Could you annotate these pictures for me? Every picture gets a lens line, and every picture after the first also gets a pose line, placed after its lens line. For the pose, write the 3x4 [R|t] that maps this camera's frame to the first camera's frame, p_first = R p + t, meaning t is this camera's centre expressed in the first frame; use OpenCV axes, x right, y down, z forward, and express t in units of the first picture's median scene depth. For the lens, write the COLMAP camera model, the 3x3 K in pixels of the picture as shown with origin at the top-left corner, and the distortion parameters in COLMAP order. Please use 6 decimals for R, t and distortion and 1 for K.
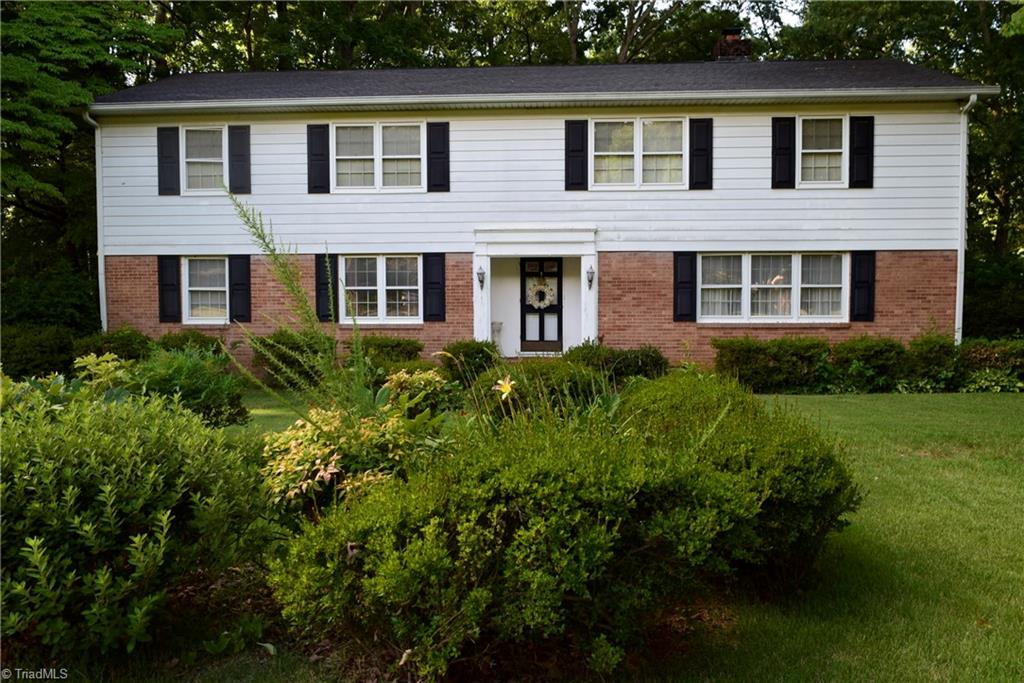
lens RADIAL K [[812.8, 0, 508.8], [0, 812.8, 338.1], [0, 0, 1]] dist [-0.011225, -0.007743]
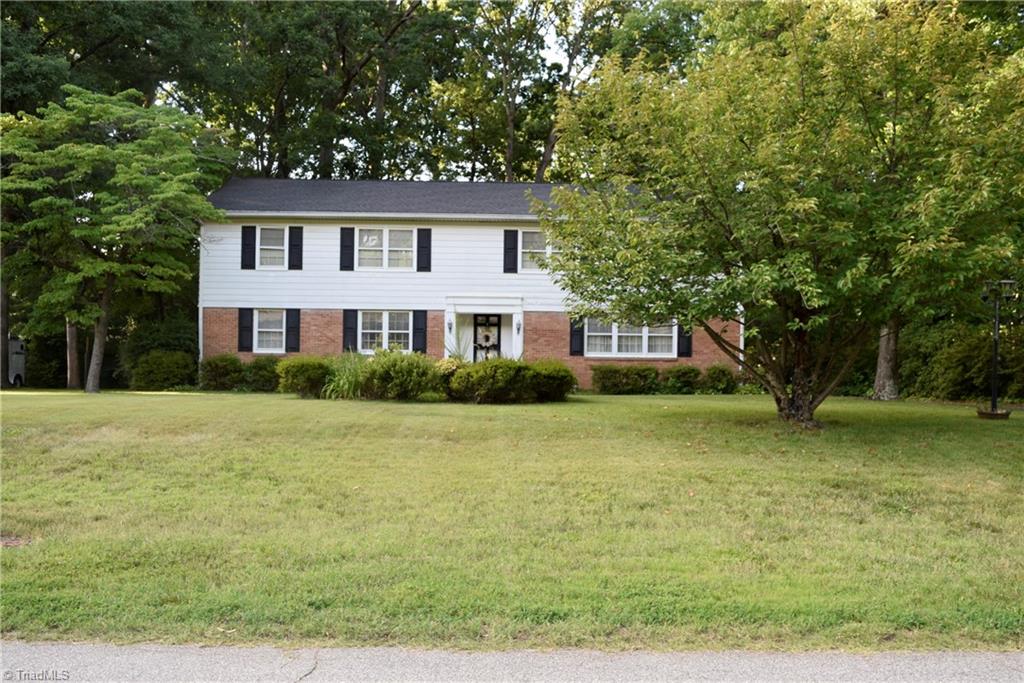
lens RADIAL K [[932.3, 0, 514.8], [0, 932.3, 342.2], [0, 0, 1]] dist [-0.005363, 0.000000]
pose [[0.996170, 0.015958, 0.085966, -0.063422], [-0.010980, 0.998252, -0.058075, 0.060760], [-0.086742, 0.056909, 0.994604, -0.813402]]
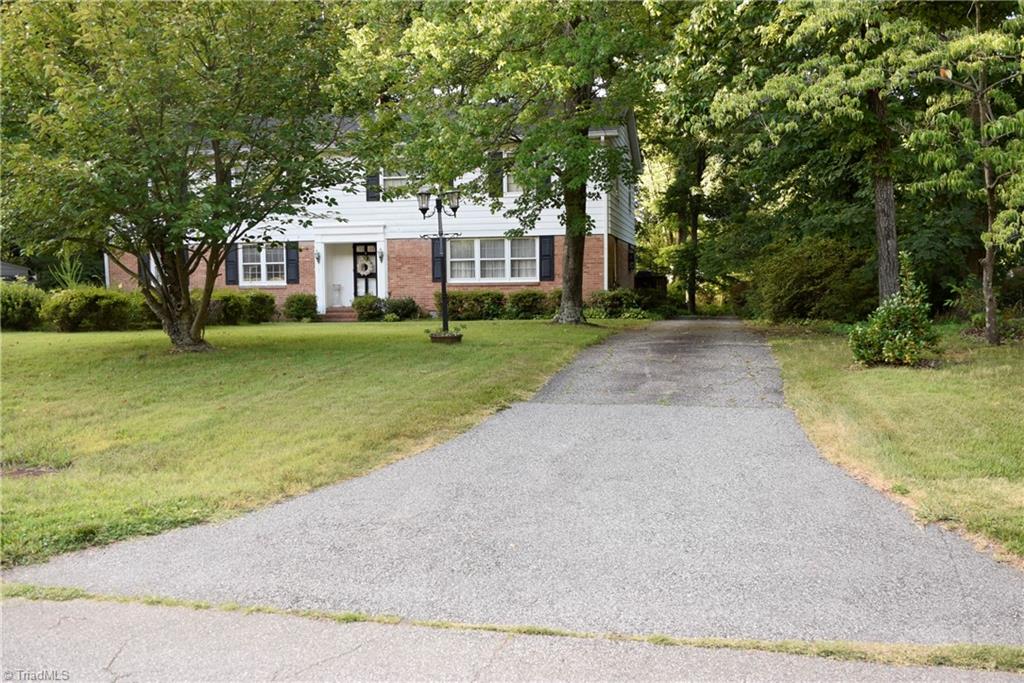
lens RADIAL K [[932.3, 0, 511.8], [0, 932.3, 342.8], [0, 0, 1]] dist [-0.005363, 0.000000]
pose [[0.986512, 0.001212, -0.163686, 0.649371], [0.002630, 0.999726, 0.023253, 0.055811], [0.163669, -0.023369, 0.986238, -0.777026]]
